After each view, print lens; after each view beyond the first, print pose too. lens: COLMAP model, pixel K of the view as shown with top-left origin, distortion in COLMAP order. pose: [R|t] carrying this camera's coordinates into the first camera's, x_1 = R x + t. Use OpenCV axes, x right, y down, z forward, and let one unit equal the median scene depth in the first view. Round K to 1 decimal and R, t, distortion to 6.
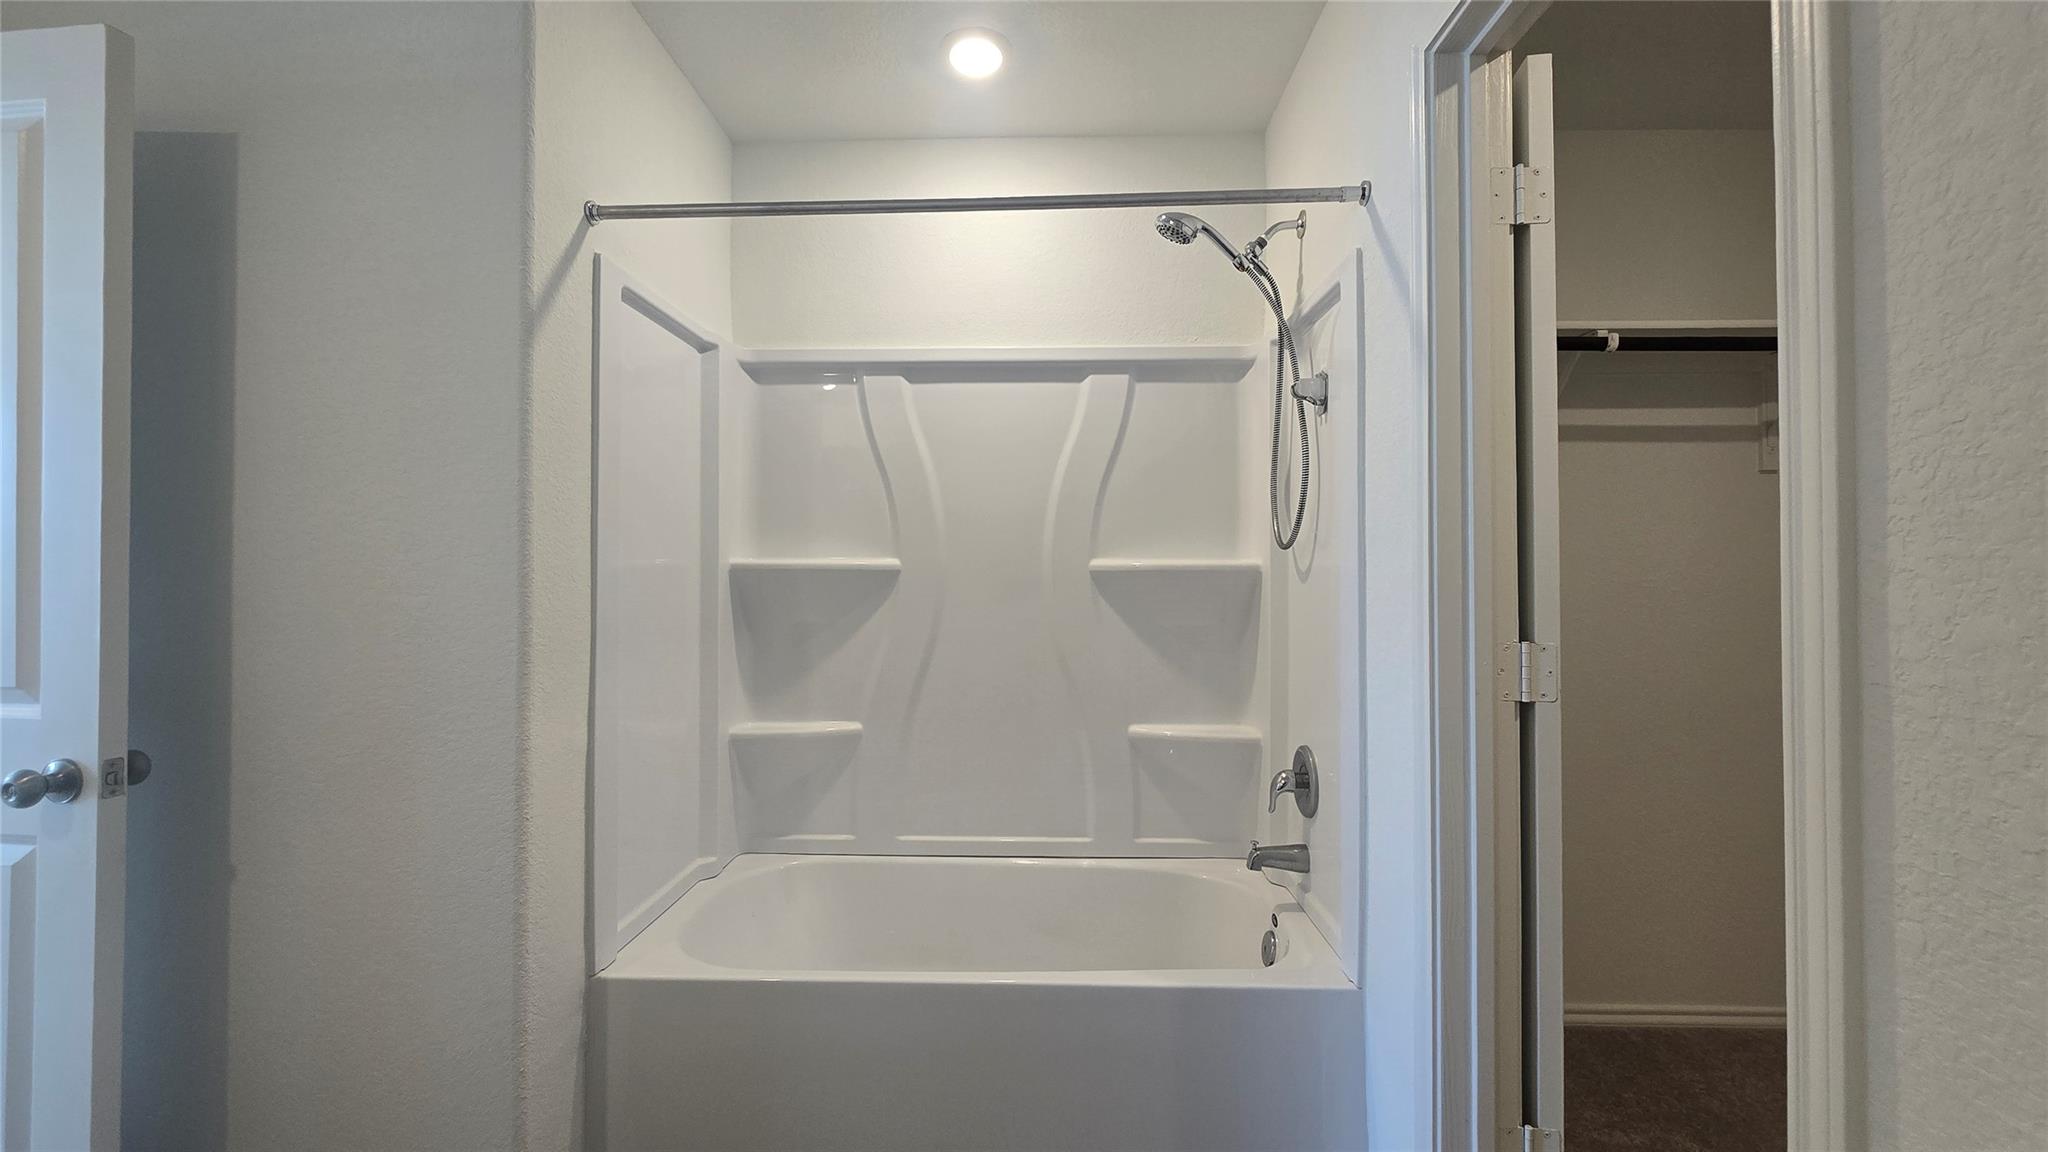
lens RADIAL K [[856.9, 0, 1005.7], [0, 856.9, 571.1], [0, 0, 1]] dist [-0.002670, 0.000540]
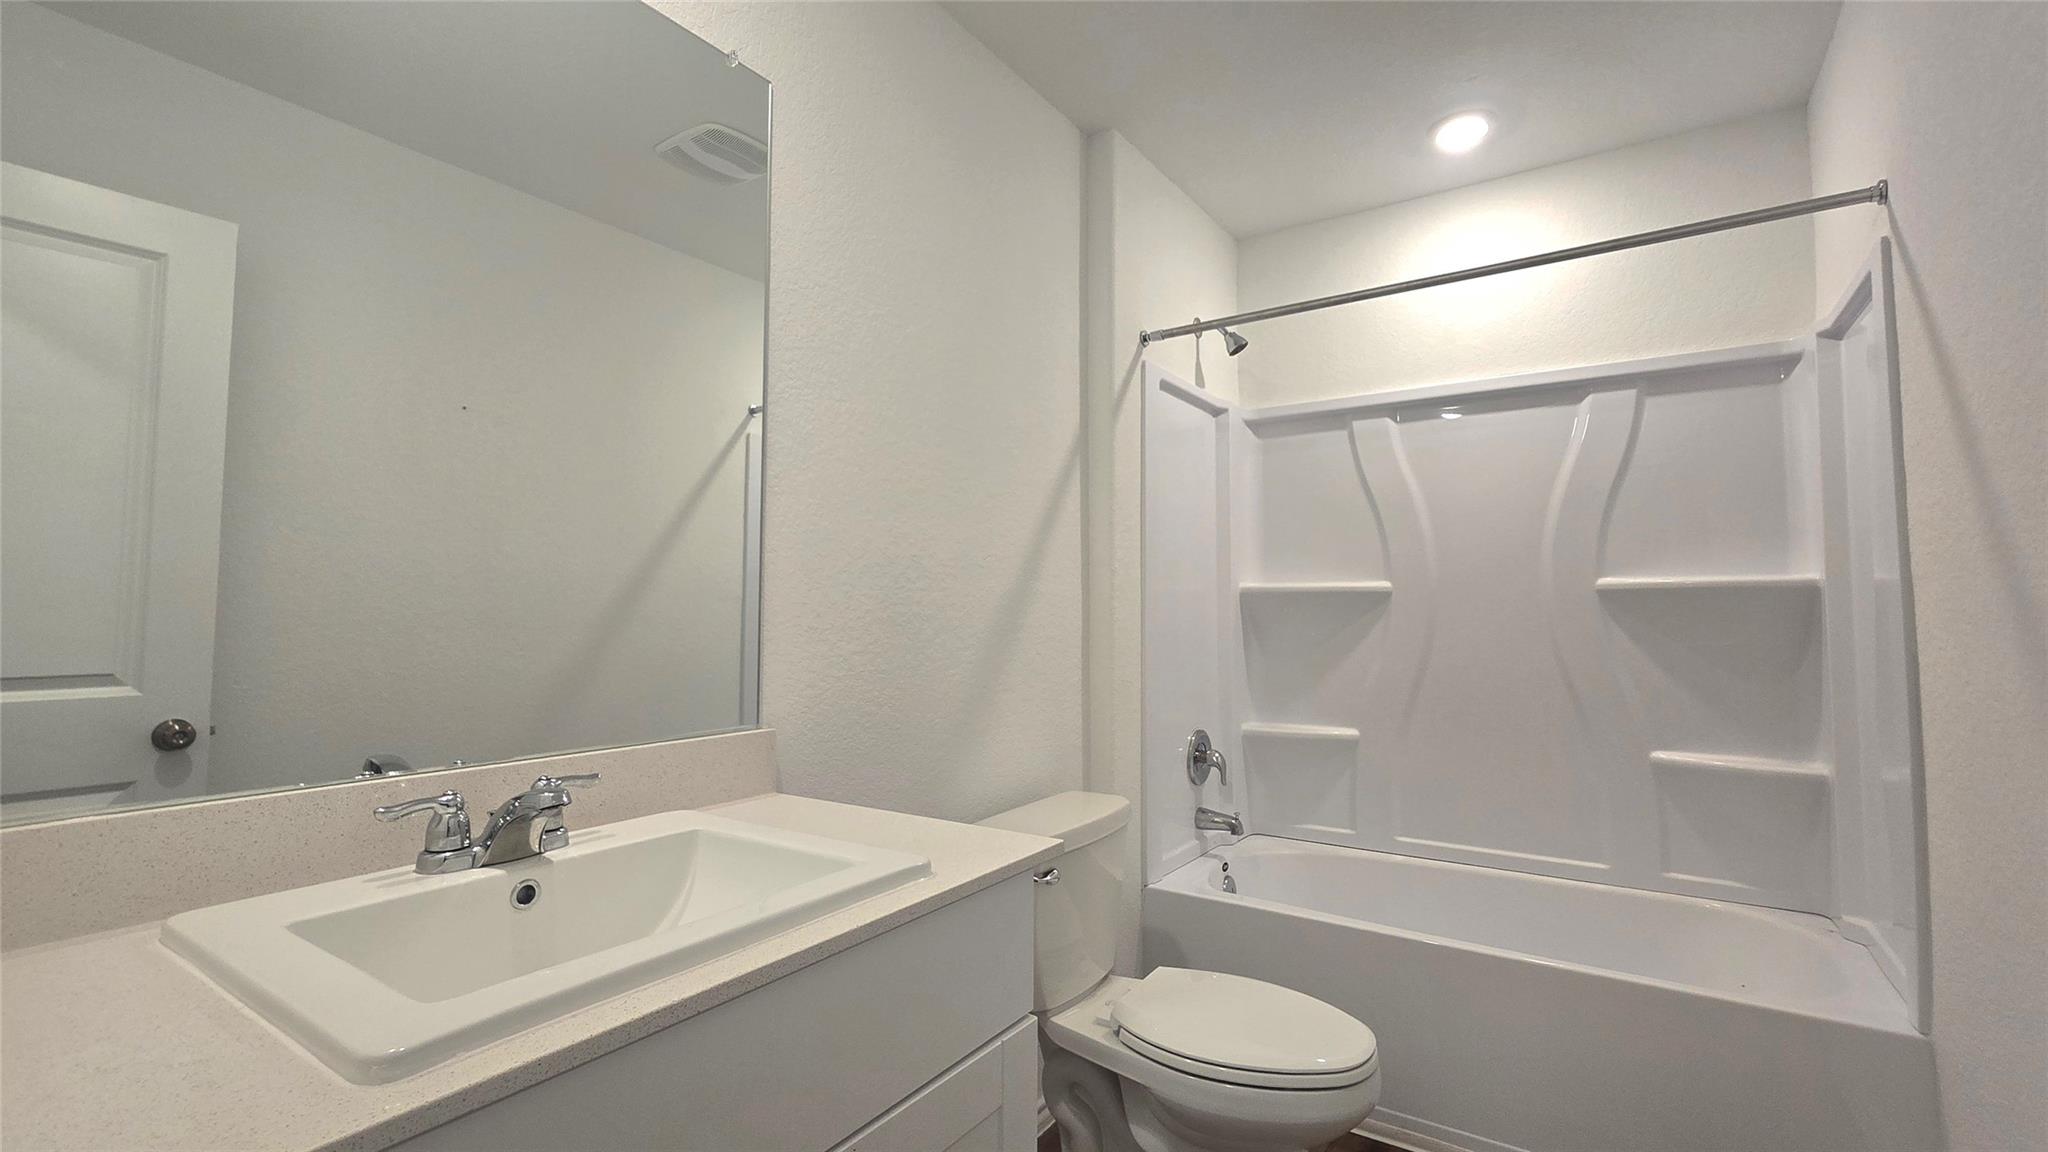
lens RADIAL K [[856.9, 0, 1038.7], [0, 856.9, 567.1], [0, 0, 1]] dist [-0.002670, 0.000540]
pose [[0.860427, -0.026879, -0.508864, 0.048972], [0.002598, 0.998826, -0.048366, 0.020051], [0.509567, 0.040294, 0.859487, -0.181383]]
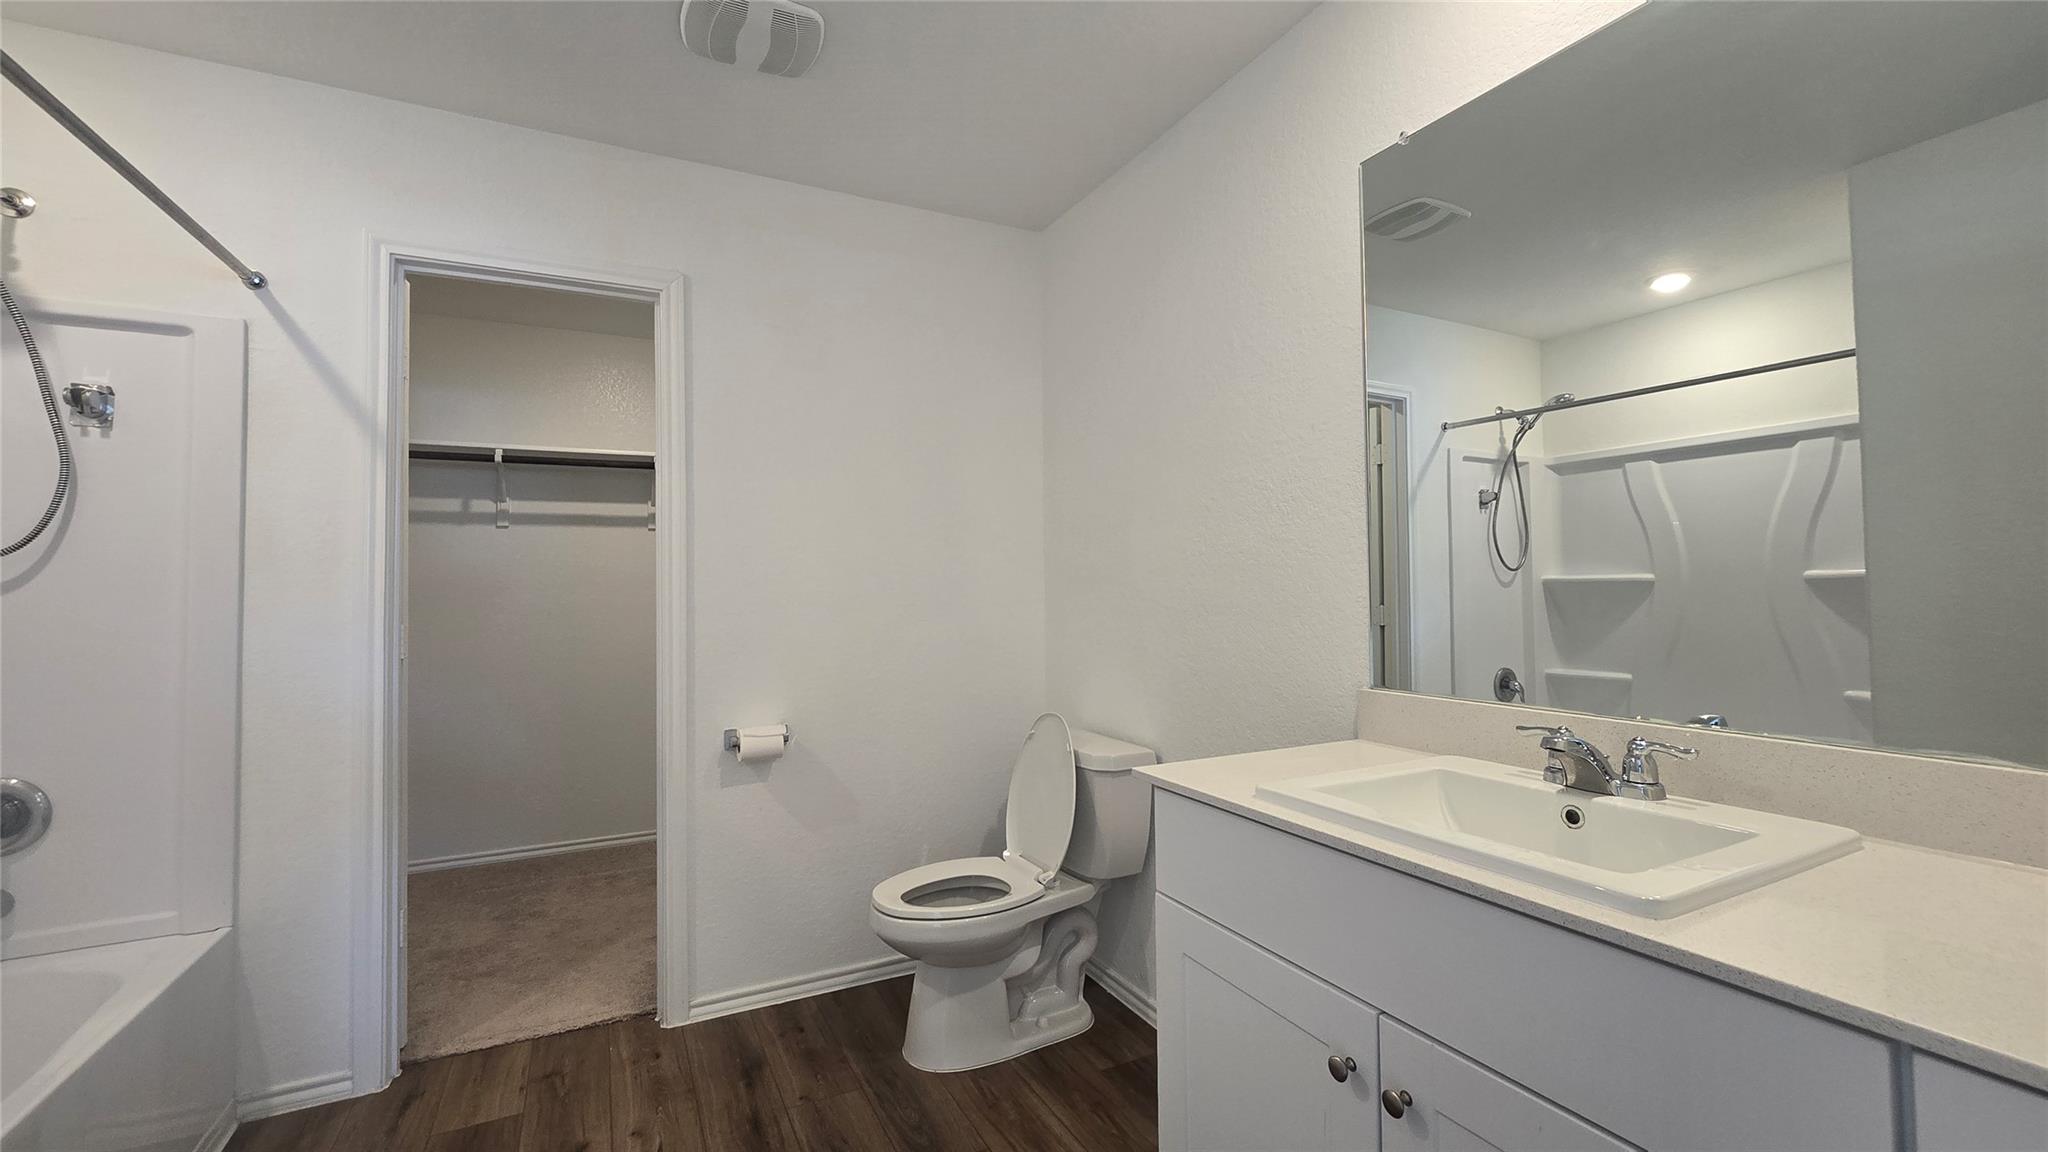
lens RADIAL K [[856.9, 0, 1022.4], [0, 856.9, 563.1], [0, 0, 1]] dist [-0.002670, 0.000540]
pose [[0.487283, -0.034457, -0.872564, 0.724284], [0.008593, 0.999362, -0.034665, 0.012260], [0.873202, 0.009394, 0.487268, -0.844986]]
